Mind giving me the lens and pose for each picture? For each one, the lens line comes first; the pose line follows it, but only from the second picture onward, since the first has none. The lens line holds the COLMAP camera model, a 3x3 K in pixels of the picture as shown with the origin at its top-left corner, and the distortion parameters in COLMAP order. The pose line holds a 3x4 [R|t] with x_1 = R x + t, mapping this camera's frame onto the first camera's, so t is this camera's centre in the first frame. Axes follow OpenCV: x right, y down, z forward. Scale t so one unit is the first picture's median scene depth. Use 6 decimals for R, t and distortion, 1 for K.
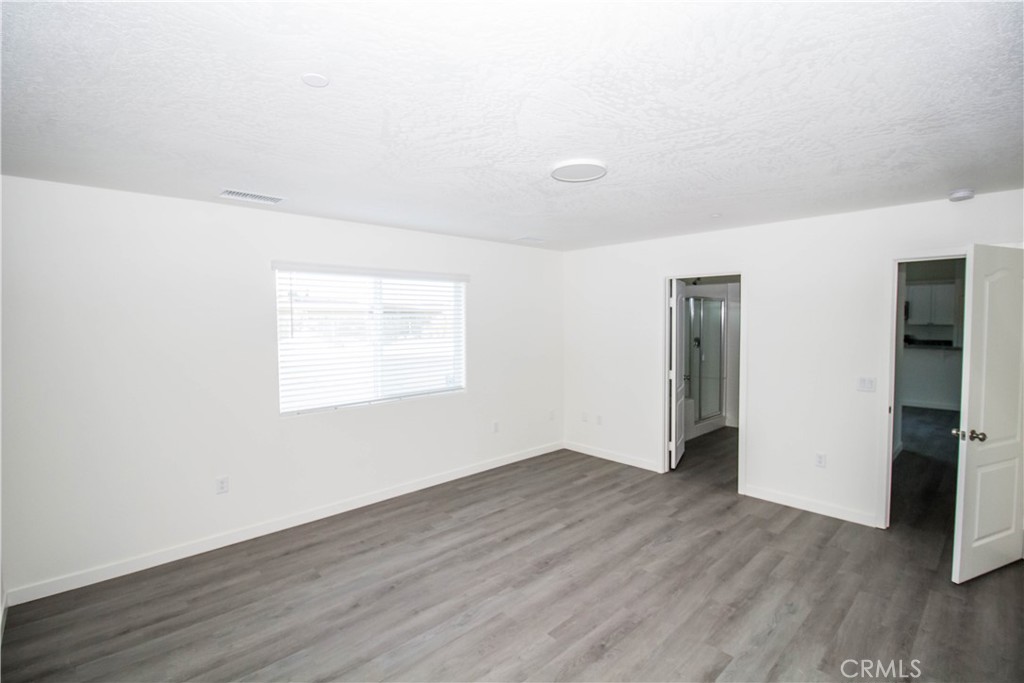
lens RADIAL K [[473.2, 0, 511.1], [0, 473.2, 336.3], [0, 0, 1]] dist [-0.016516, -0.001112]
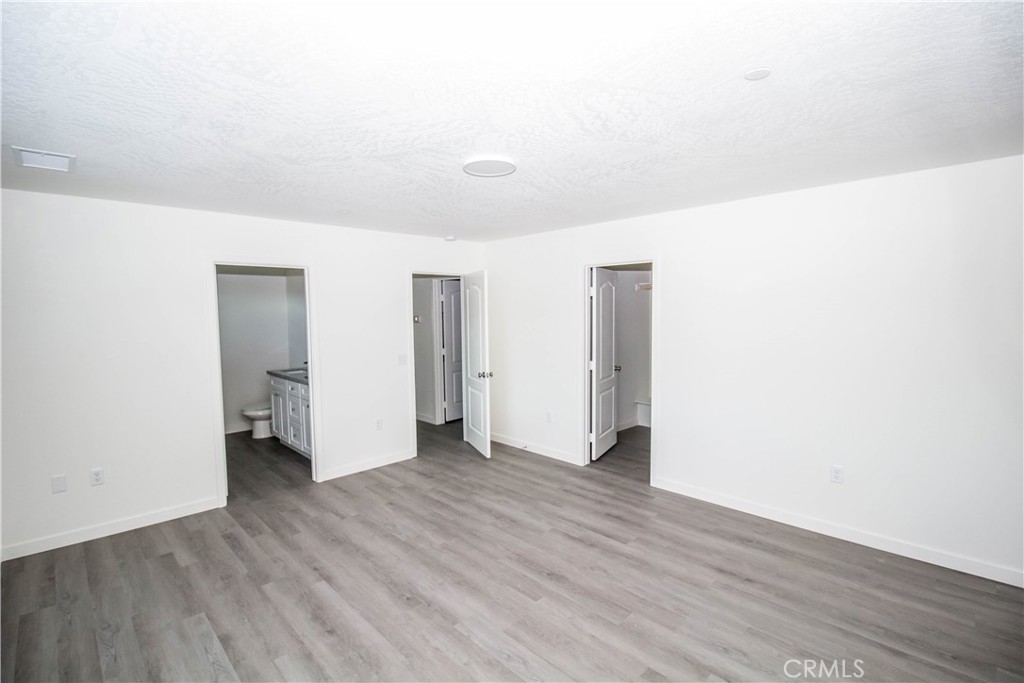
lens RADIAL K [[473.2, 0, 511.1], [0, 473.2, 336.3], [0, 0, 1]] dist [-0.016516, -0.001112]
pose [[-0.019121, -0.047961, 0.998666, -0.709498], [0.050305, 0.997538, 0.048870, -0.019180], [-0.998551, 0.051172, -0.016661, 0.766319]]
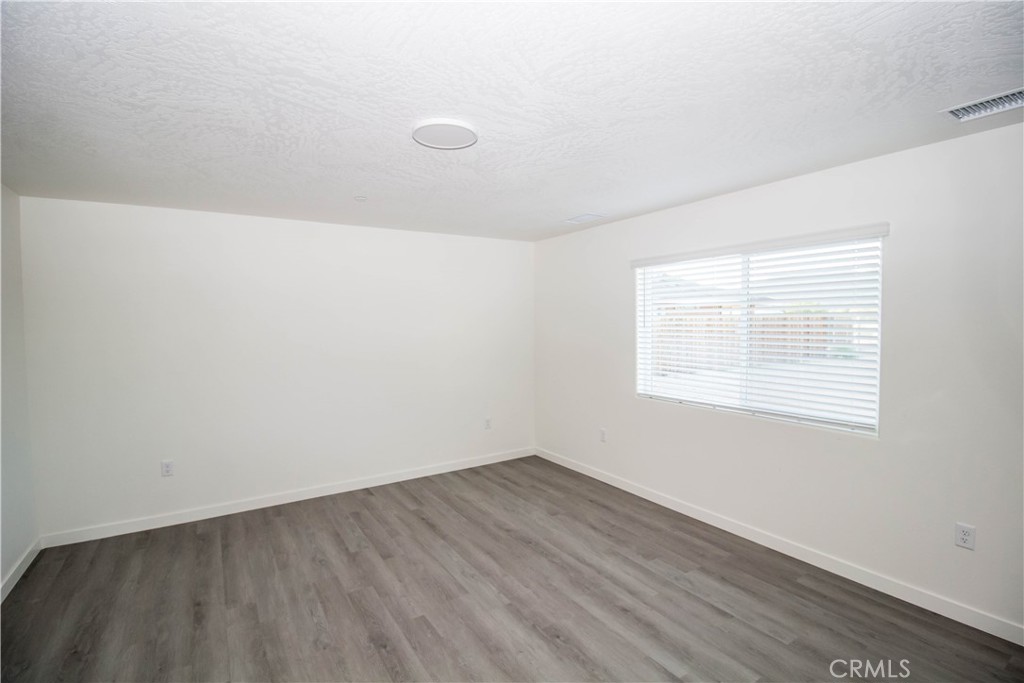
lens RADIAL K [[473.2, 0, 511.1], [0, 473.2, 336.3], [0, 0, 1]] dist [-0.016516, -0.001112]
pose [[-0.185218, 0.041395, -0.981825, 0.754104], [-0.025617, 0.998569, 0.046934, -0.021961], [0.982363, 0.033844, -0.183893, 0.996110]]
